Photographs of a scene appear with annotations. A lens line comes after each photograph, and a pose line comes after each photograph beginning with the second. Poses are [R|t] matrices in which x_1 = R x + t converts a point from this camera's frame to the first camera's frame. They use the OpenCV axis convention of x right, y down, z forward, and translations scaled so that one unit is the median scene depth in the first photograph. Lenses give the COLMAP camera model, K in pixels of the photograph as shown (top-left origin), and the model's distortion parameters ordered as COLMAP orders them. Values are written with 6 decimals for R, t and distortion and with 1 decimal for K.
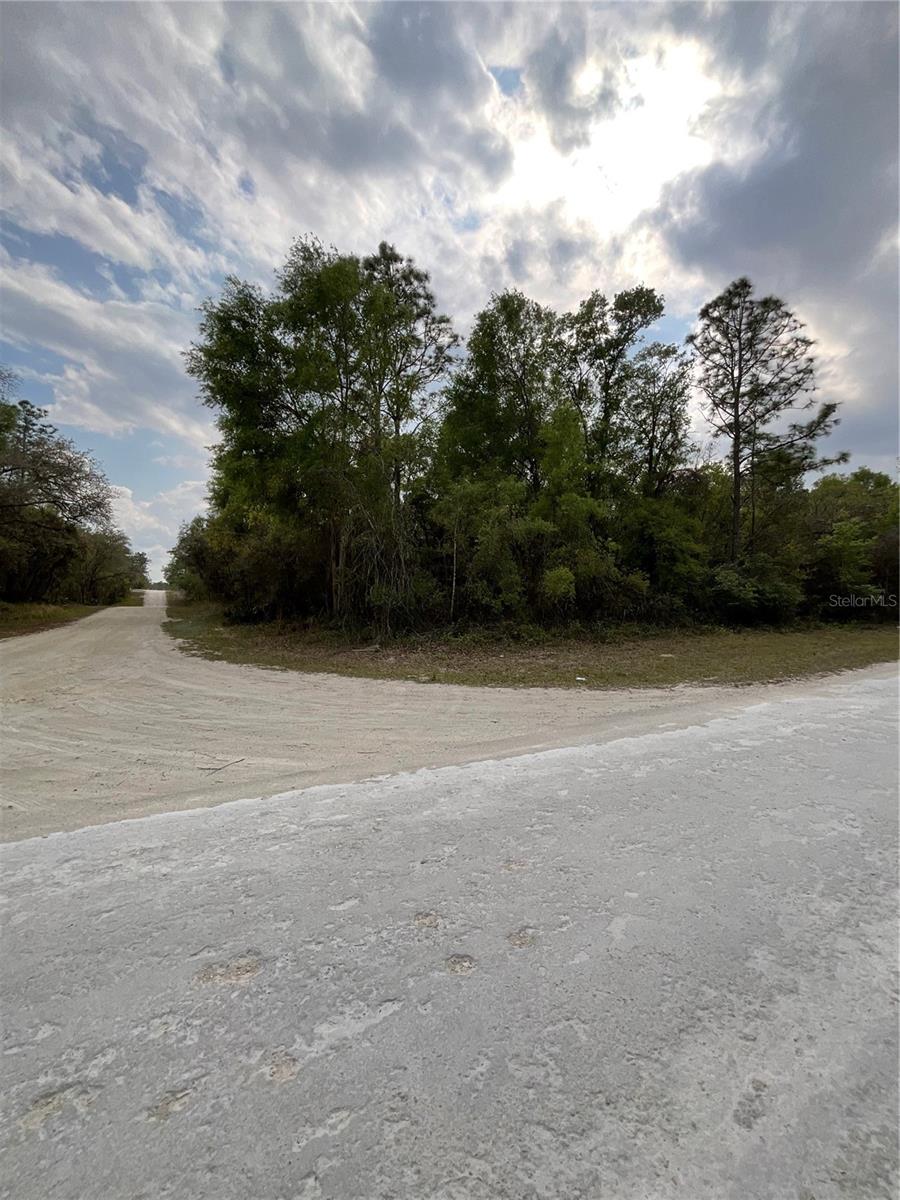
lens RADIAL K [[482.3, 0, 455.5], [0, 482.3, 605.0], [0, 0, 1]] dist [0.001041, -0.000432]
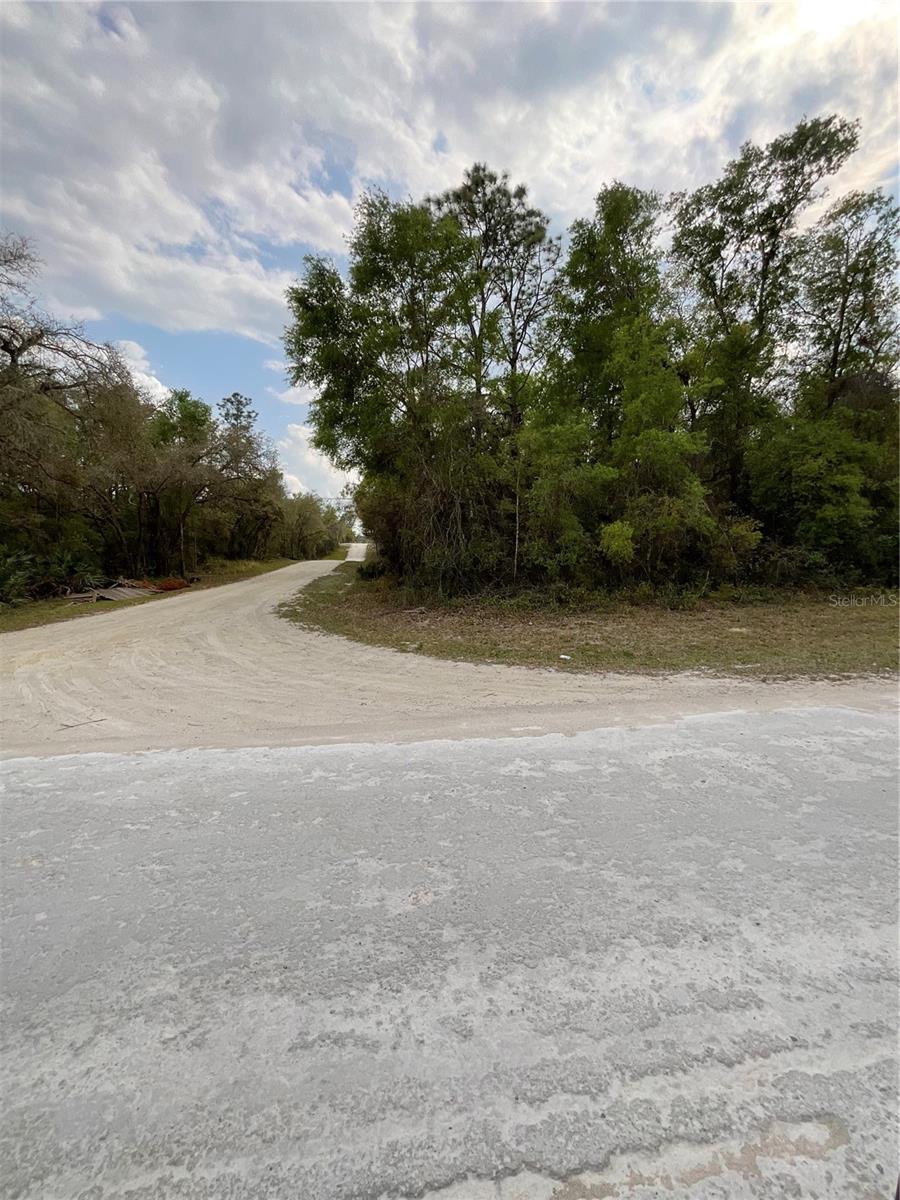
lens RADIAL K [[482.3, 0, 450.9], [0, 482.3, 605.4], [0, 0, 1]] dist [0.001041, -0.000432]
pose [[0.925393, 0.024872, -0.378191, 0.227244], [0.016712, 0.994196, 0.106276, -0.022735], [0.378640, -0.104667, 0.919607, 0.065919]]
